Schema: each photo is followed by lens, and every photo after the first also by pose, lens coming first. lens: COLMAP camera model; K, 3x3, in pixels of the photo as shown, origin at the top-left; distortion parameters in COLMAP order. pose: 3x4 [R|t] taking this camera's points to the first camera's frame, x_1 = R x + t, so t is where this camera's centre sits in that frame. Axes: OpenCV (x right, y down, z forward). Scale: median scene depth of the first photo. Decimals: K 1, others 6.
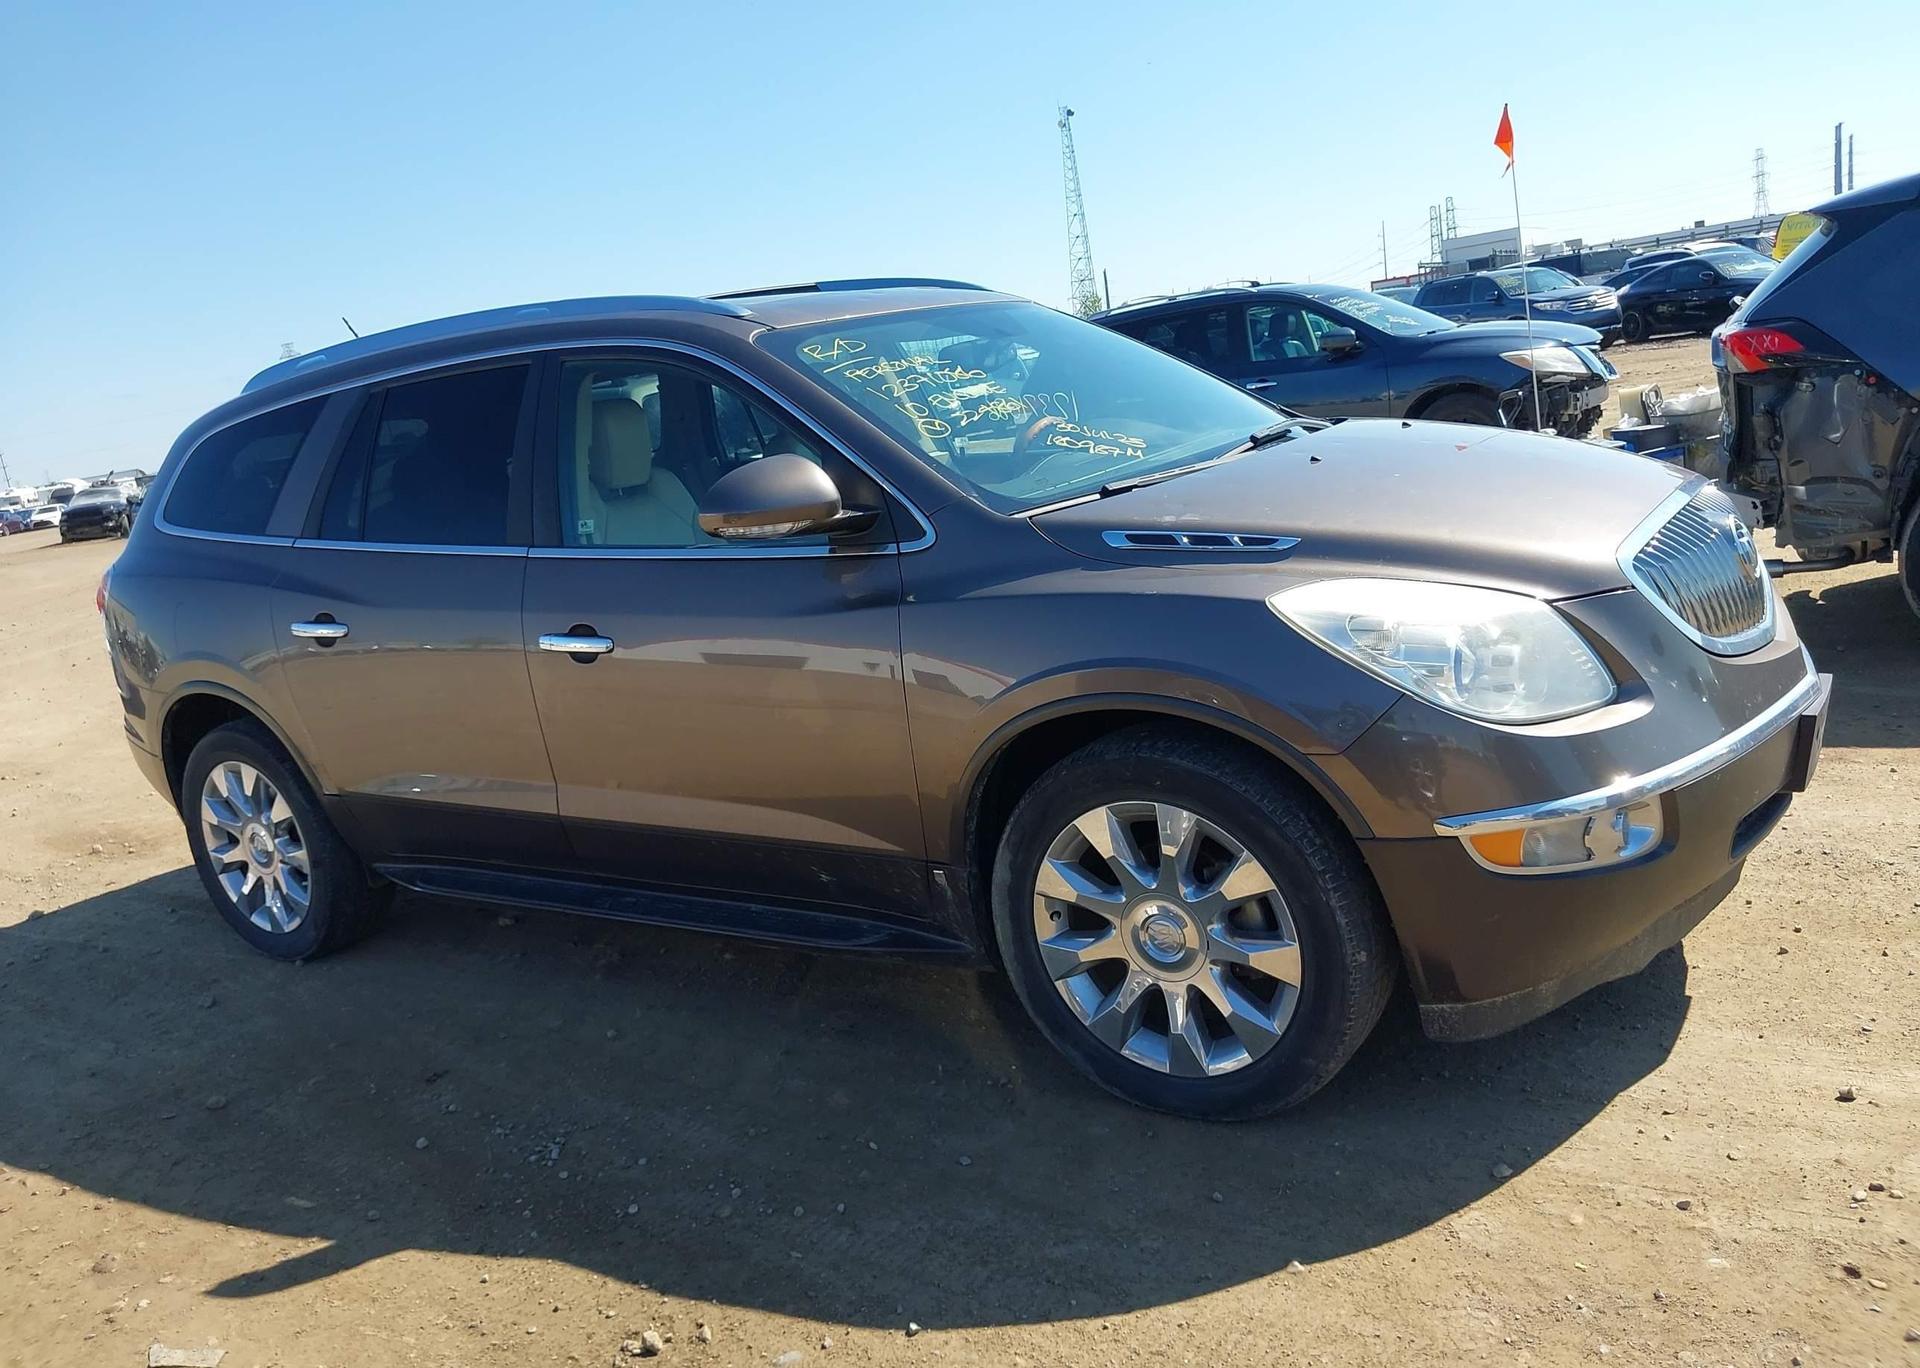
lens RADIAL K [[1552.2, 0, 903.4], [0, 1552.2, 684.6], [0, 0, 1]] dist [0.006430, -0.018922]
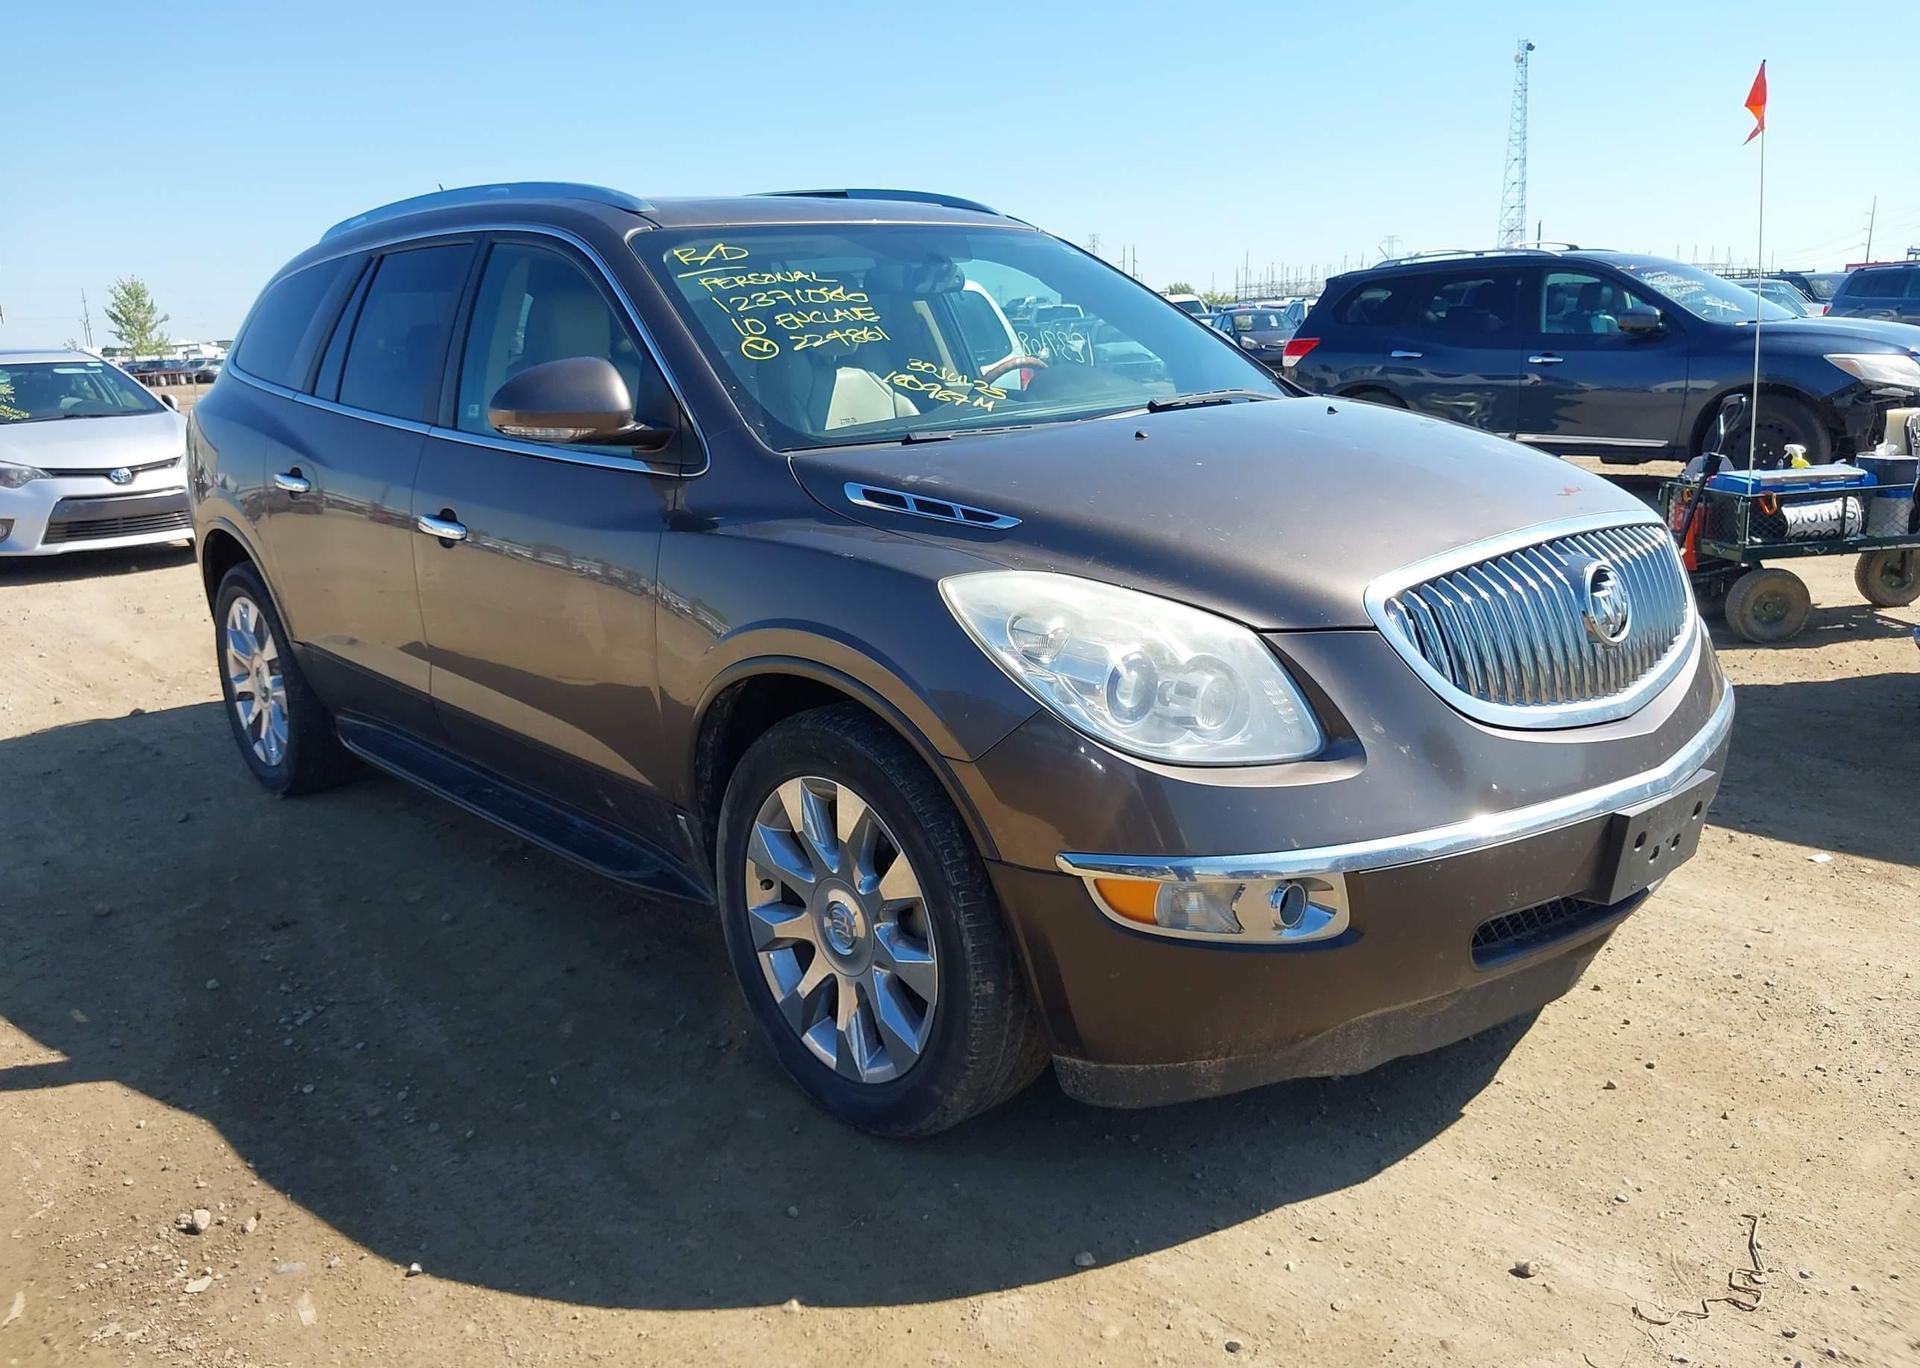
lens RADIAL K [[1552.2, 0, 956.5], [0, 1552.2, 686.7], [0, 0, 1]] dist [0.006430, -0.018922]
pose [[0.964380, 0.159842, -0.210763, 0.390256], [-0.148696, 0.986555, 0.067818, -0.049497], [0.218769, -0.034063, 0.975182, 0.114997]]
